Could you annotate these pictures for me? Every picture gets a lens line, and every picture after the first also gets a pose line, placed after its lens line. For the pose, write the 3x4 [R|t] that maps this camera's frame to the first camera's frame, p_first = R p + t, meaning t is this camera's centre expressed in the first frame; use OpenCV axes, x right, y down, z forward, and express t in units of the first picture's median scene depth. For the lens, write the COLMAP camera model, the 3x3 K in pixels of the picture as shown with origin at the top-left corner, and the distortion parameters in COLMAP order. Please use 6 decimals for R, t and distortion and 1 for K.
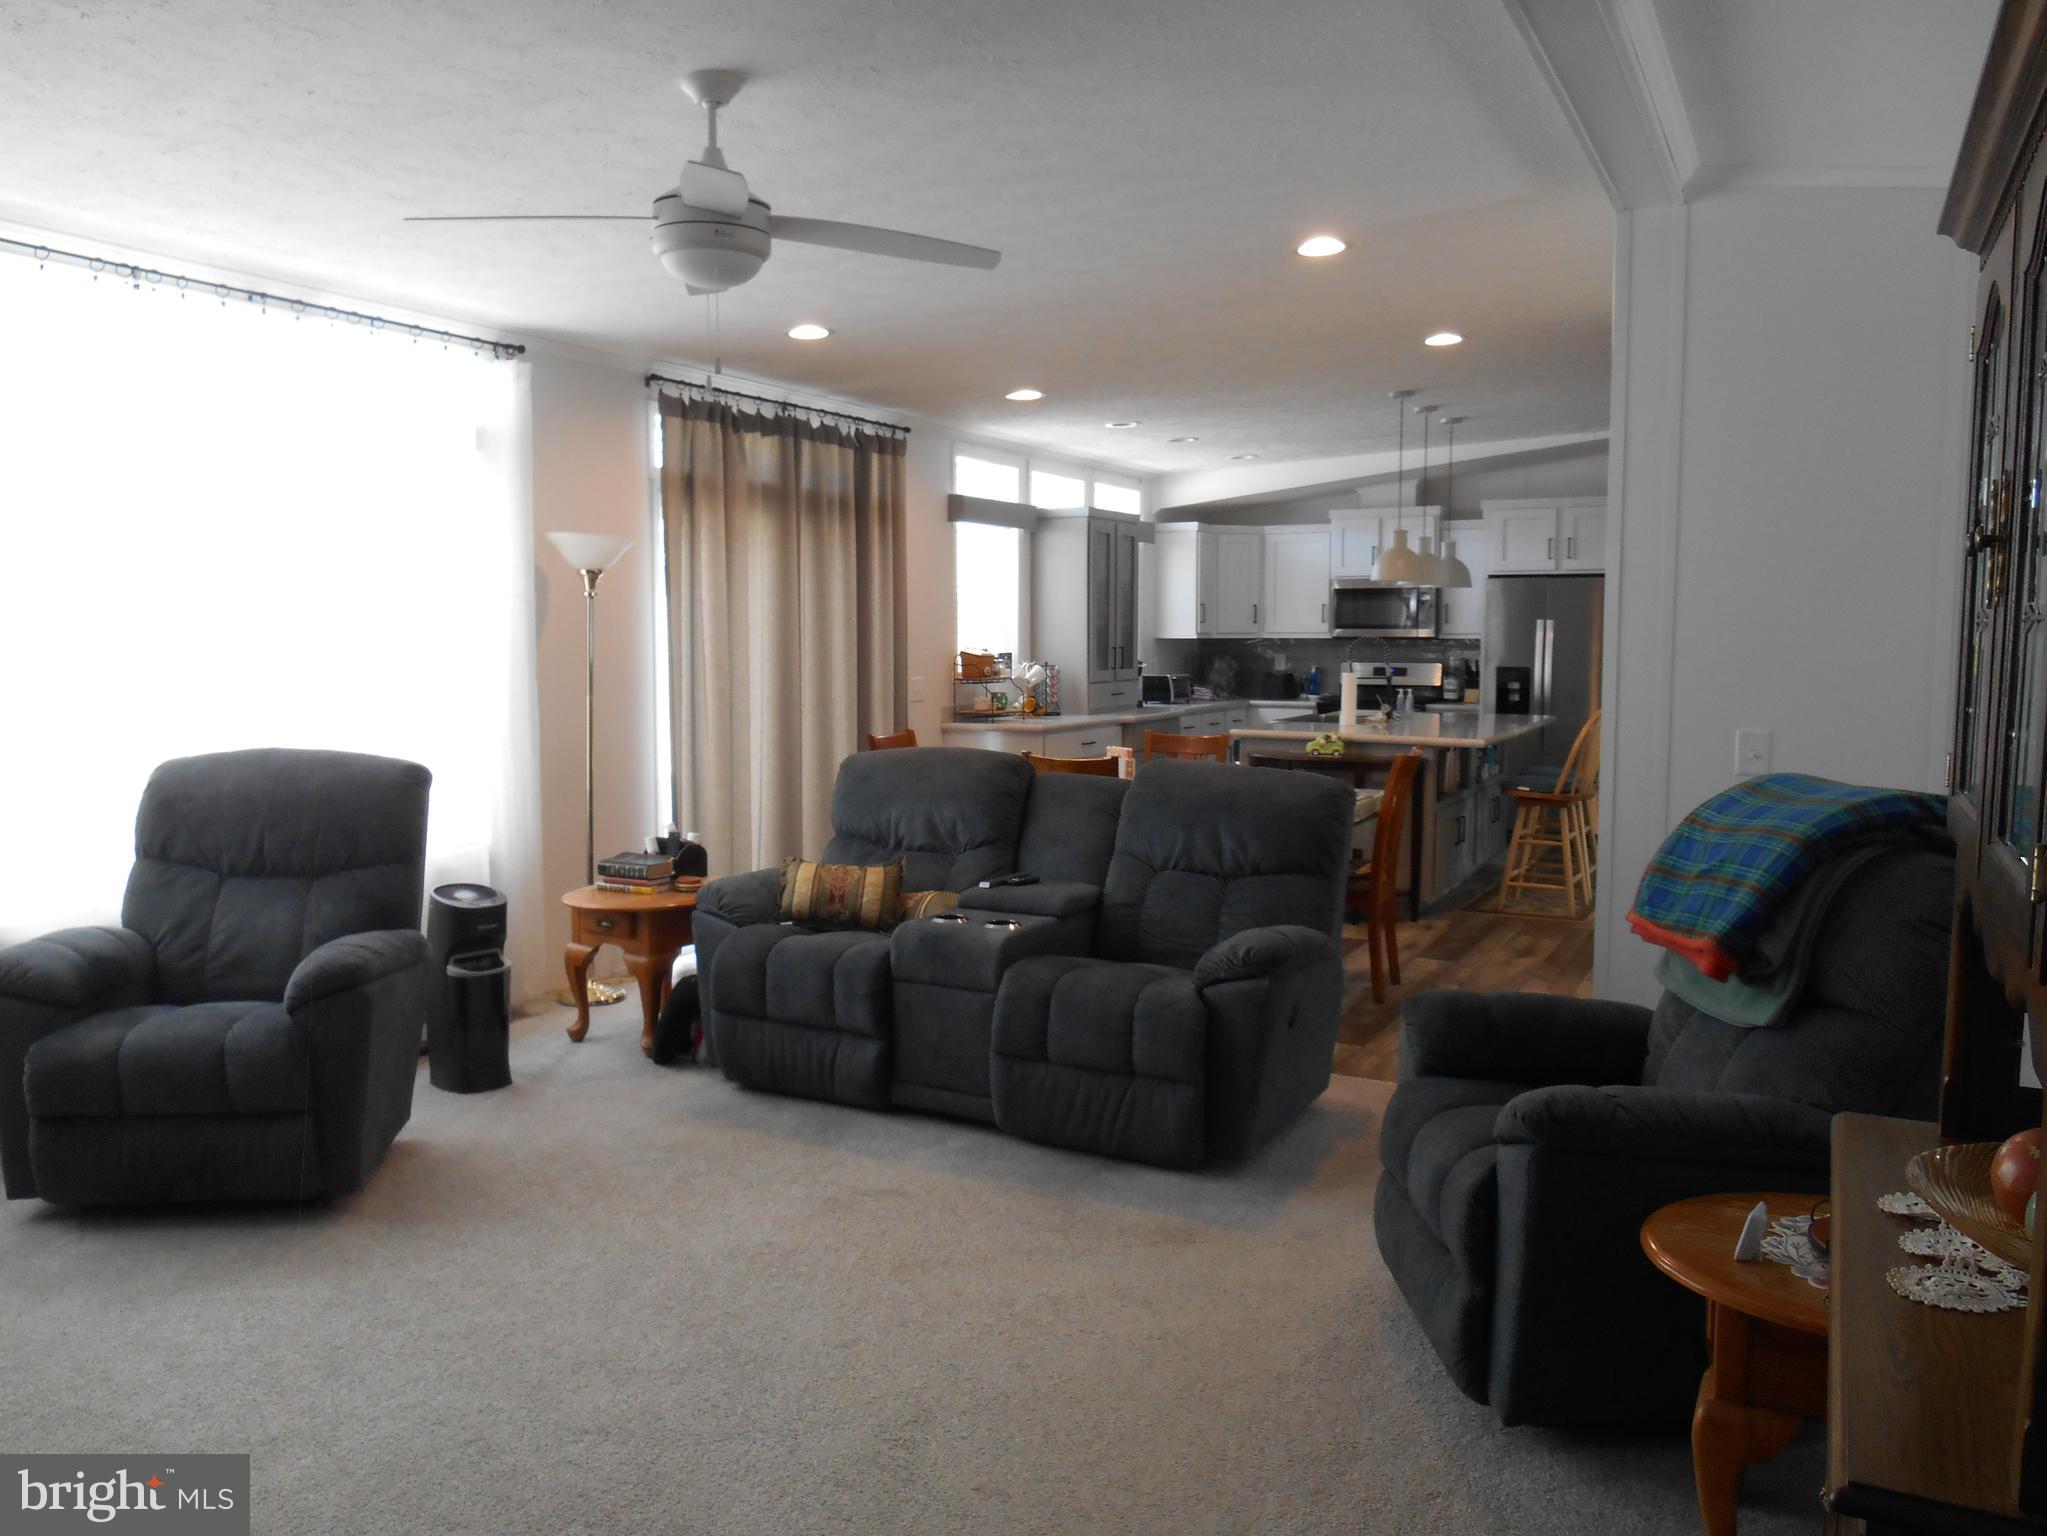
lens RADIAL K [[1564.4, 0, 1011.6], [0, 1564.4, 784.5], [0, 0, 1]] dist [-0.037599, 0.010706]
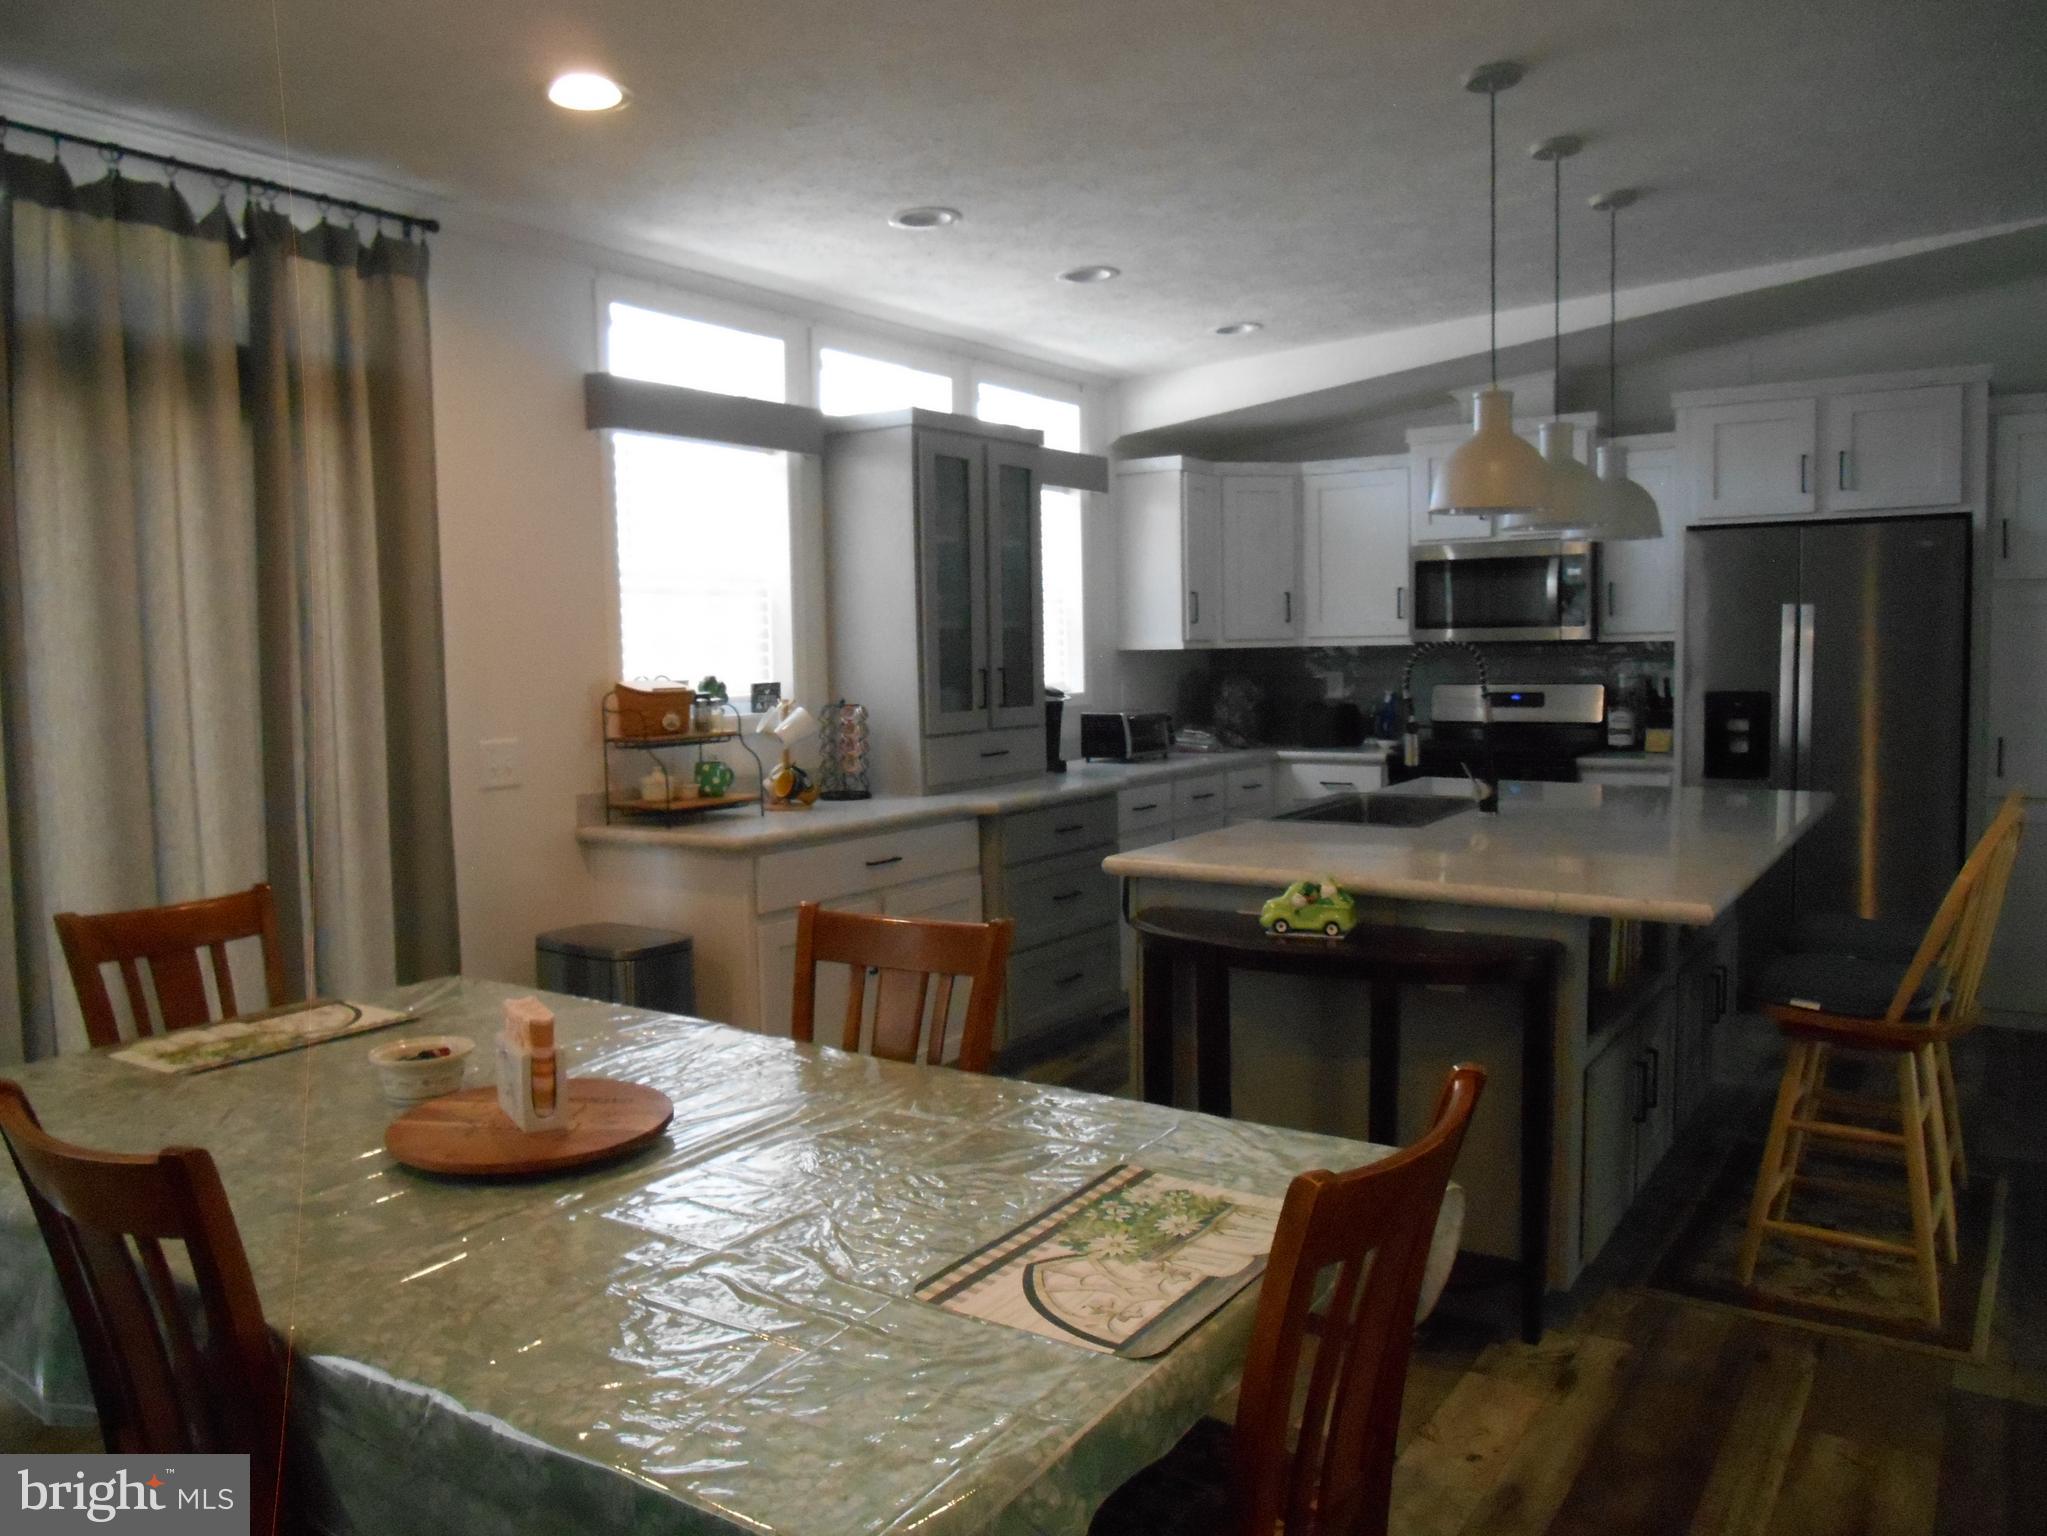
lens RADIAL K [[1564.4, 0, 1024.0], [0, 1564.4, 765.5], [0, 0, 1]] dist [-0.037599, 0.010706]
pose [[0.995568, -0.010126, -0.093498, 0.124596], [0.008222, 0.999751, -0.020727, -0.040745], [0.093684, 0.019866, 0.995404, 0.439149]]
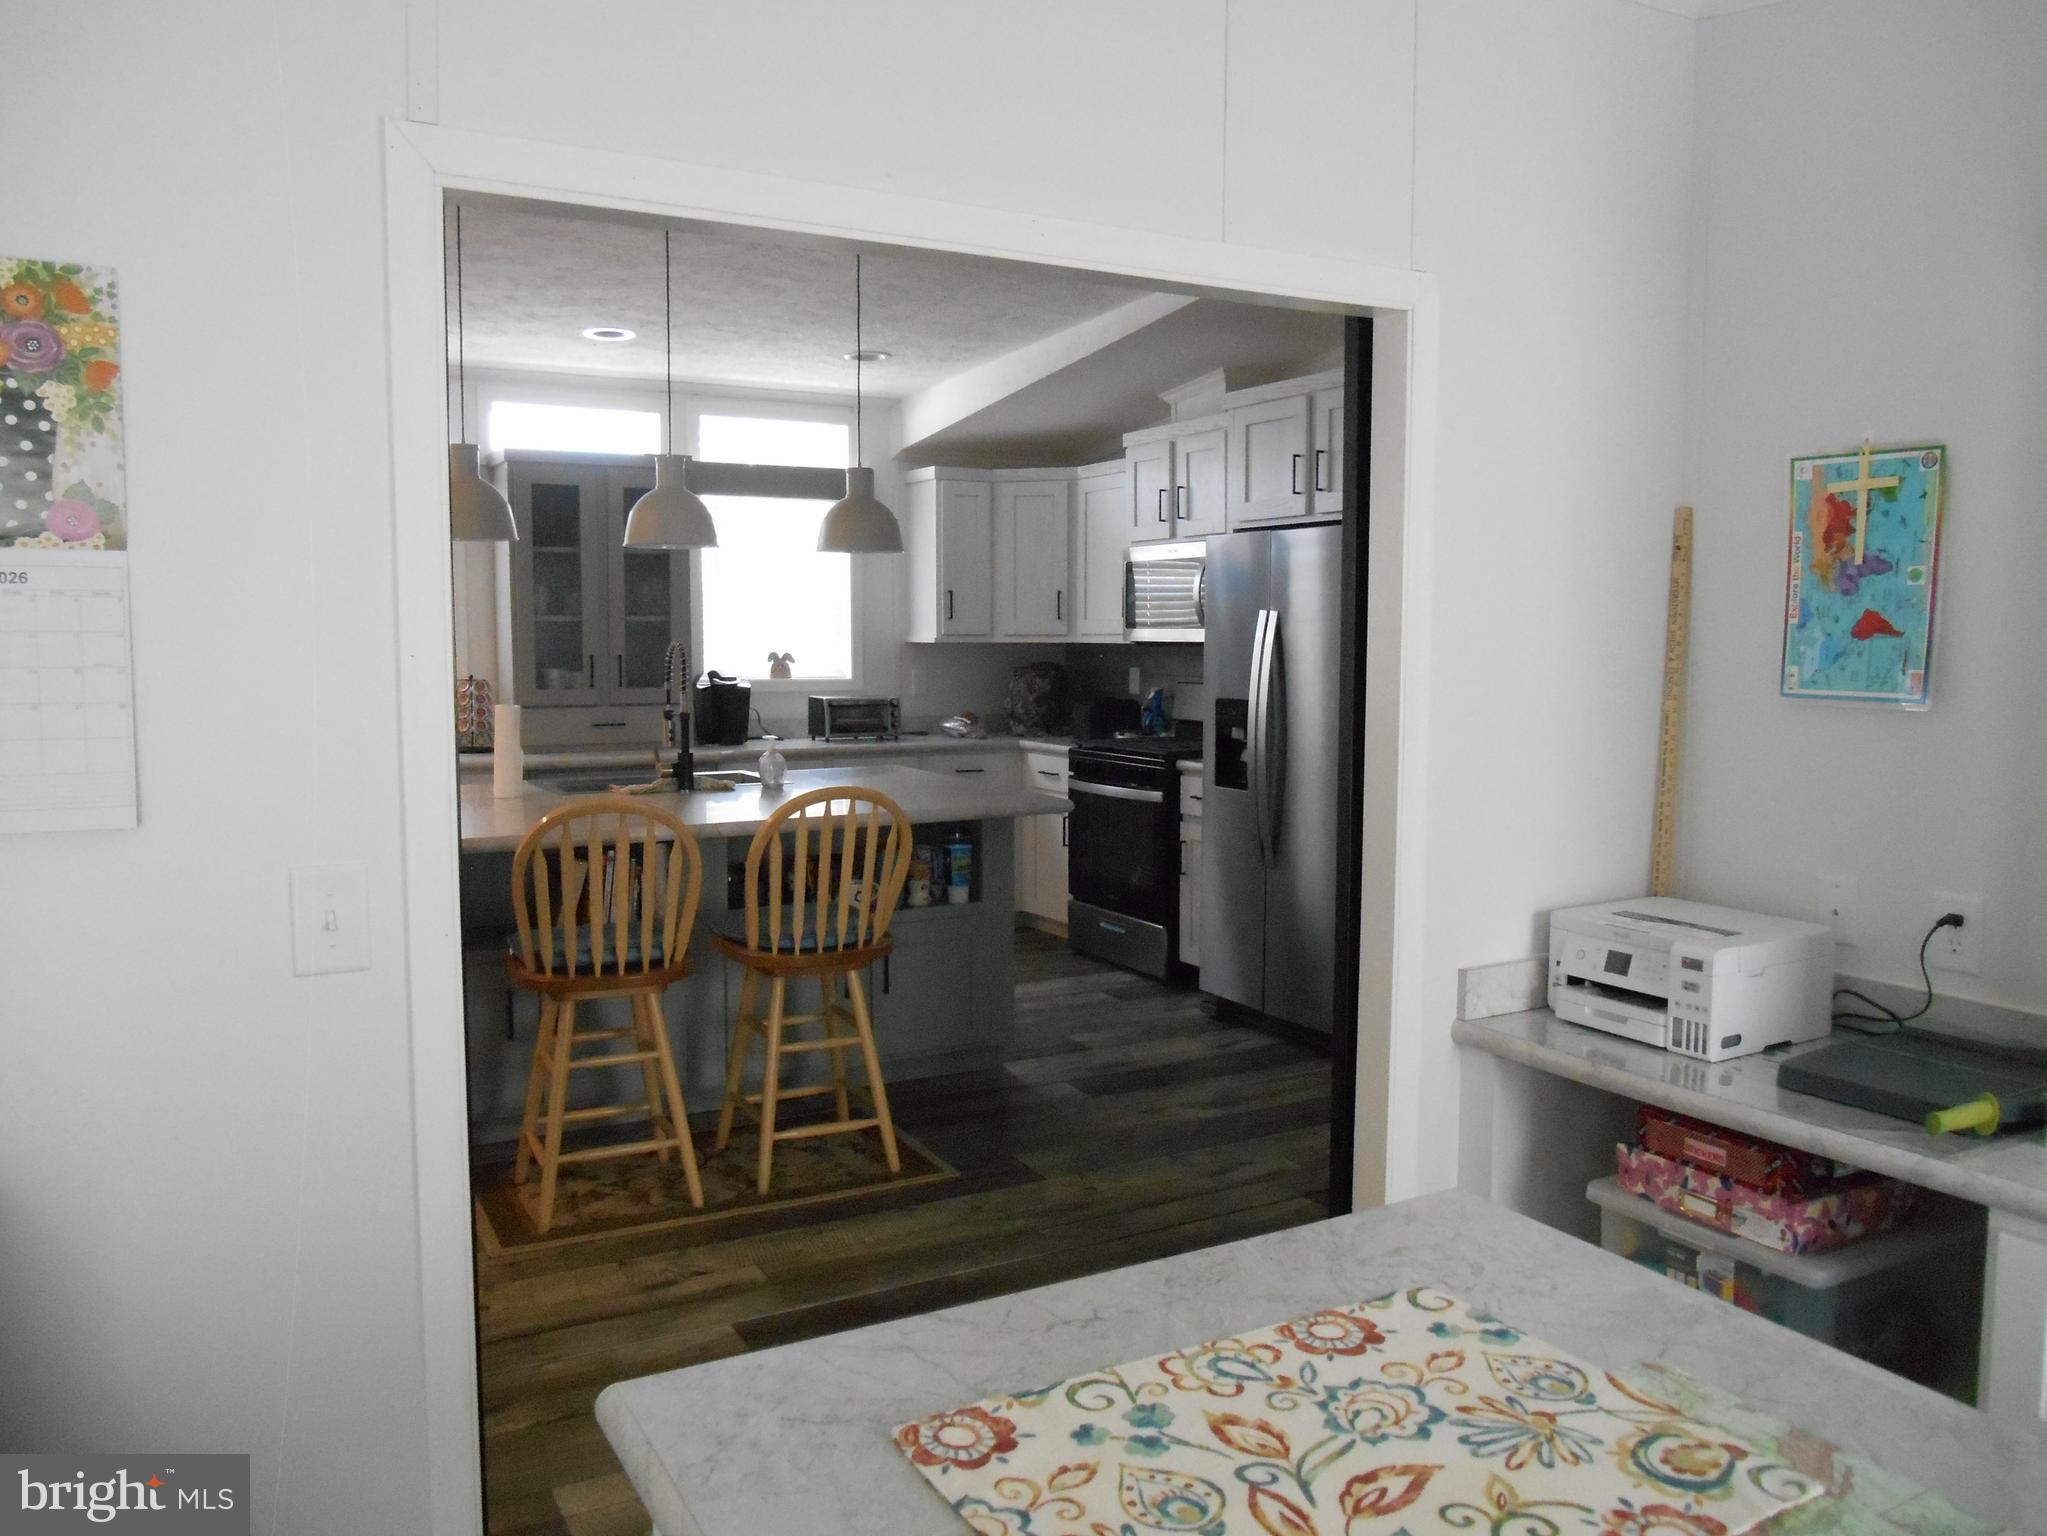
lens RADIAL K [[1564.4, 0, 1010.3], [0, 1564.4, 775.2], [0, 0, 1]] dist [-0.037599, 0.010706]
pose [[0.833957, 0.054417, -0.549140, 0.559532], [-0.057747, 0.998268, 0.011225, -0.051617], [0.548800, 0.022349, 0.835655, 0.515700]]
